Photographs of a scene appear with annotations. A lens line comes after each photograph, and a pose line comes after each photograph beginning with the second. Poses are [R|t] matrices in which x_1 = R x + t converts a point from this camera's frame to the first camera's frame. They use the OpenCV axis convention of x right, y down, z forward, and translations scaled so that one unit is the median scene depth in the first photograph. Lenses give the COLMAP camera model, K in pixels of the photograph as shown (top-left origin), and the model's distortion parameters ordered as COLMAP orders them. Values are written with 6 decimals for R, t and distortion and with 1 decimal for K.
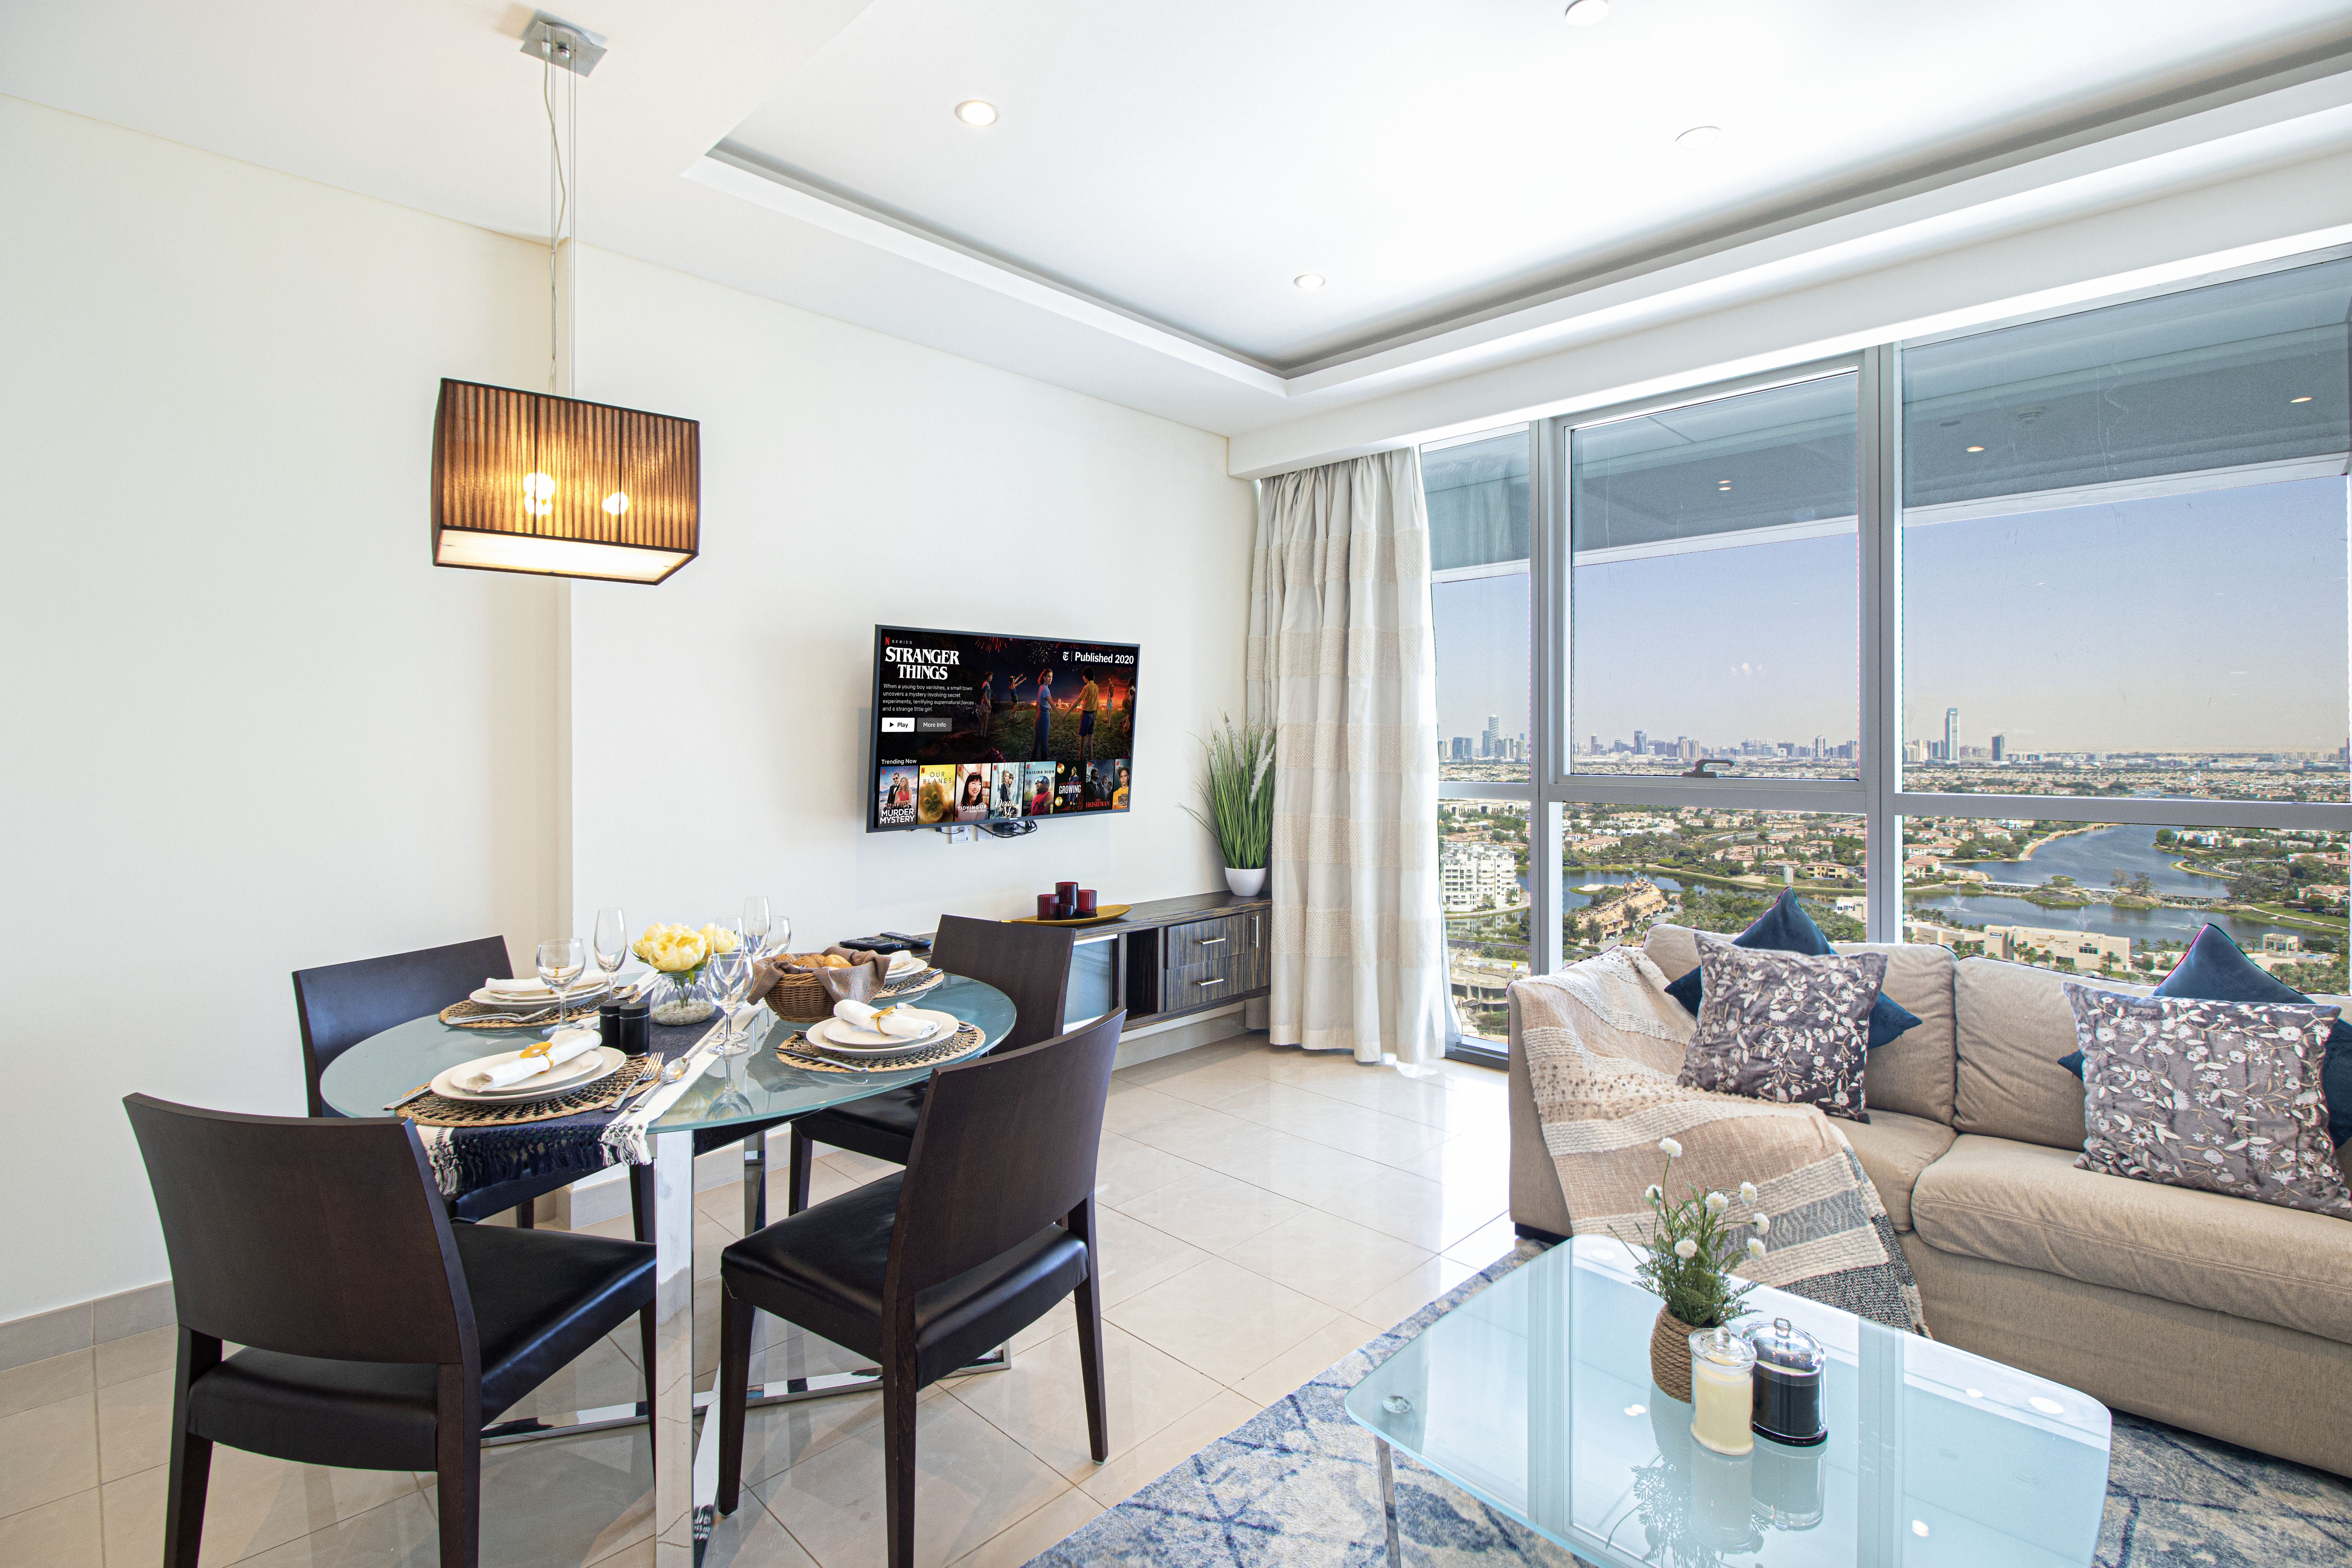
lens RADIAL K [[1080.7, 0, 1182.4], [0, 1080.7, 748.7], [0, 0, 1]] dist [0.000709, -0.009972]
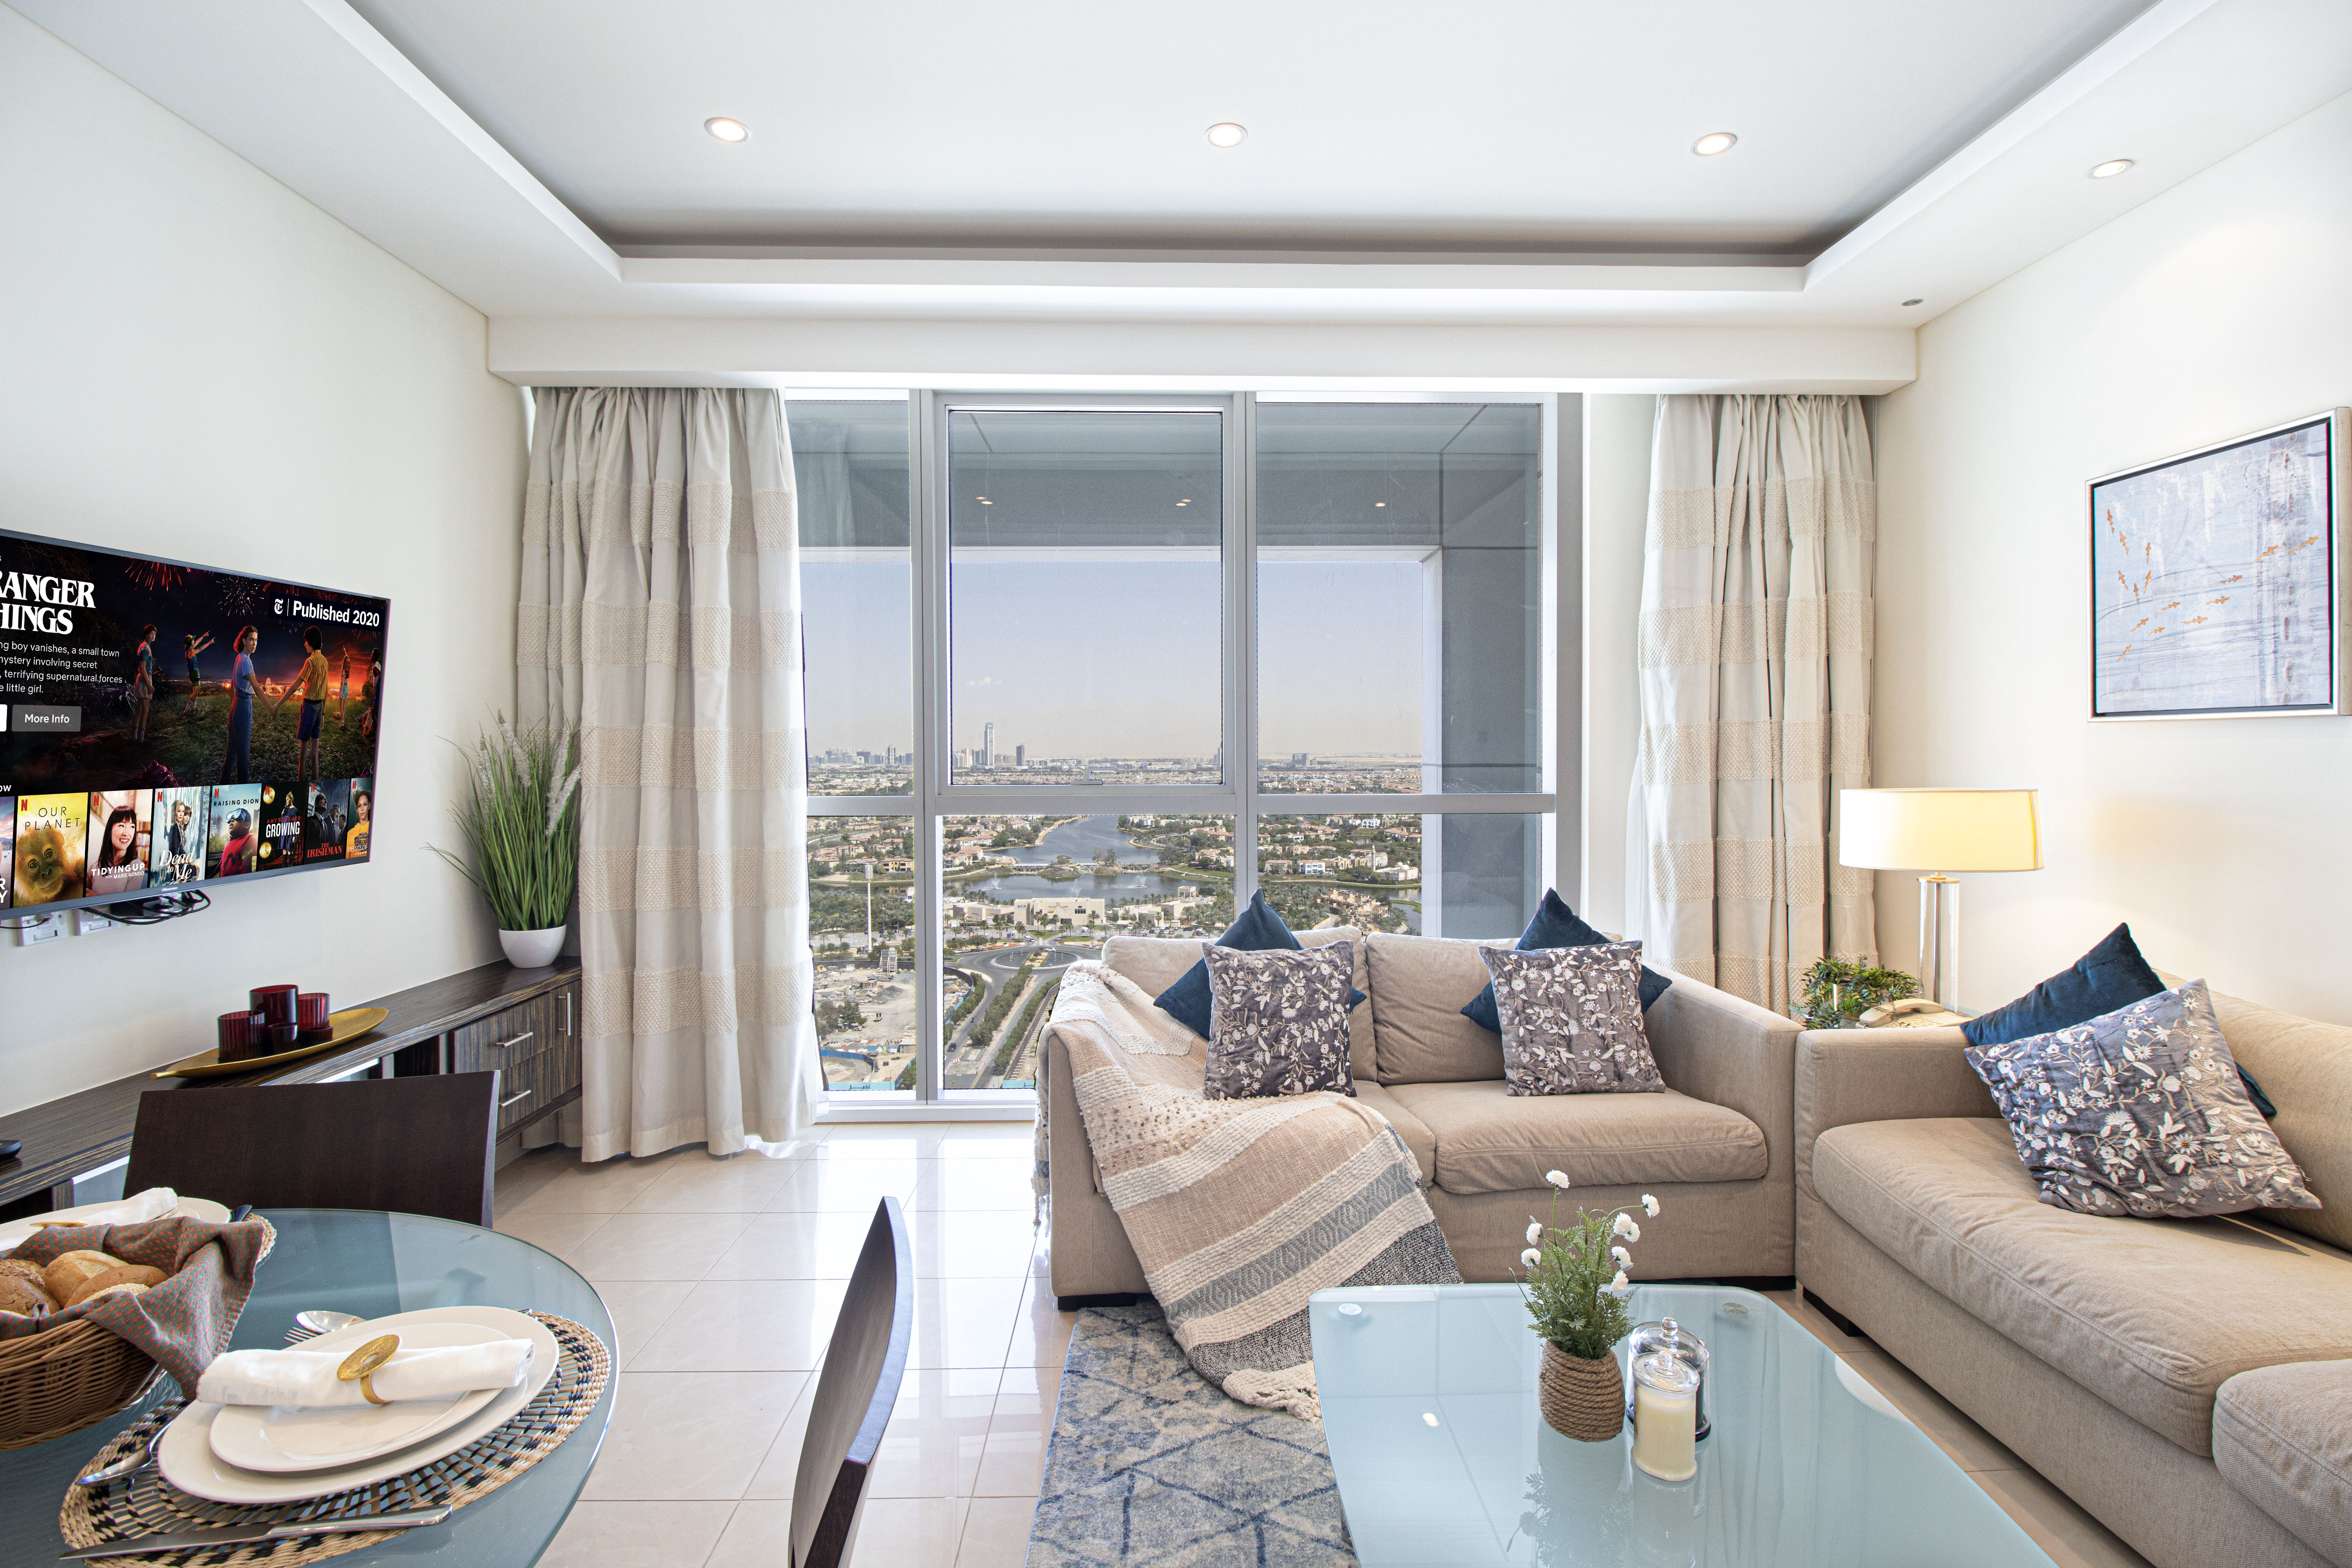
lens RADIAL K [[1084.8, 0, 1180.0], [0, 1084.8, 771.9], [0, 0, 1]] dist [0.000360, -0.012139]
pose [[0.701698, -0.014220, 0.712332, -0.198726], [0.004515, 0.999869, 0.015512, -0.001940], [-0.712460, -0.007669, 0.701671, 0.251945]]
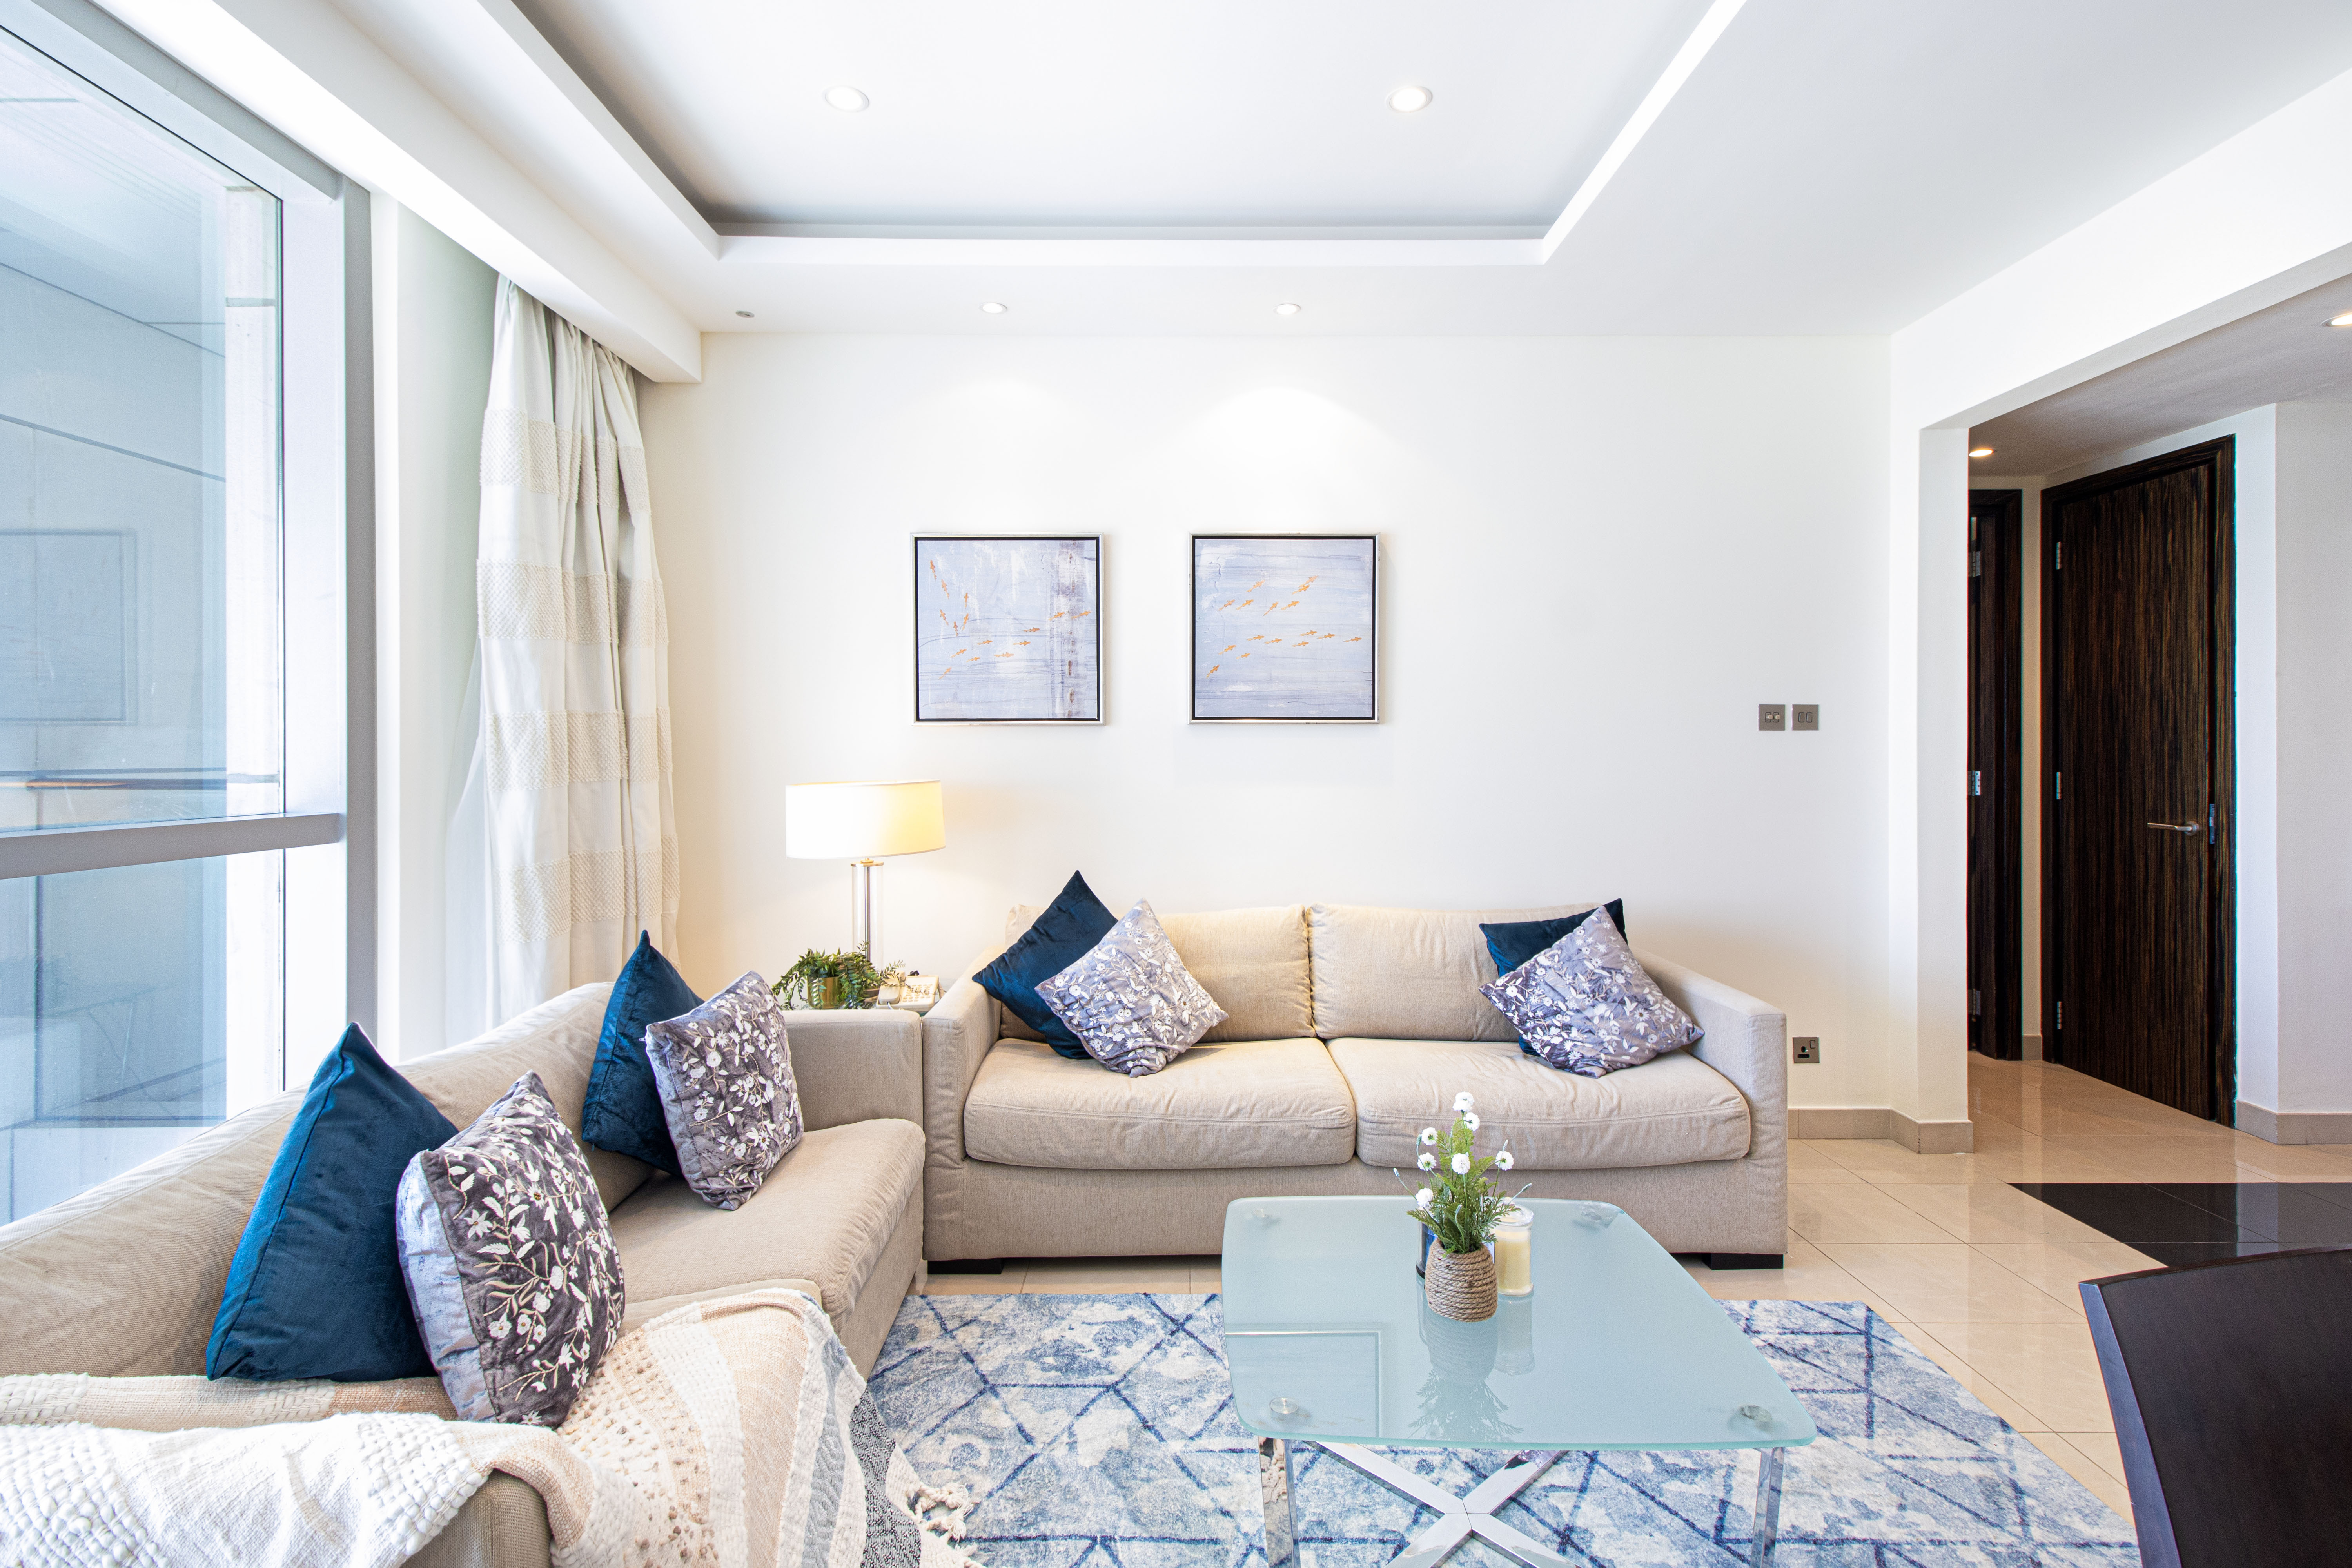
lens RADIAL K [[1110.8, 0, 1175.7], [0, 1110.8, 755.1], [0, 0, 1]] dist [0.025380, -0.012428]
pose [[-0.698066, 0.001037, 0.716032, -0.068875], [0.005469, 0.999978, 0.003883, 0.001535], [-0.716012, 0.006627, -0.698056, 0.880063]]
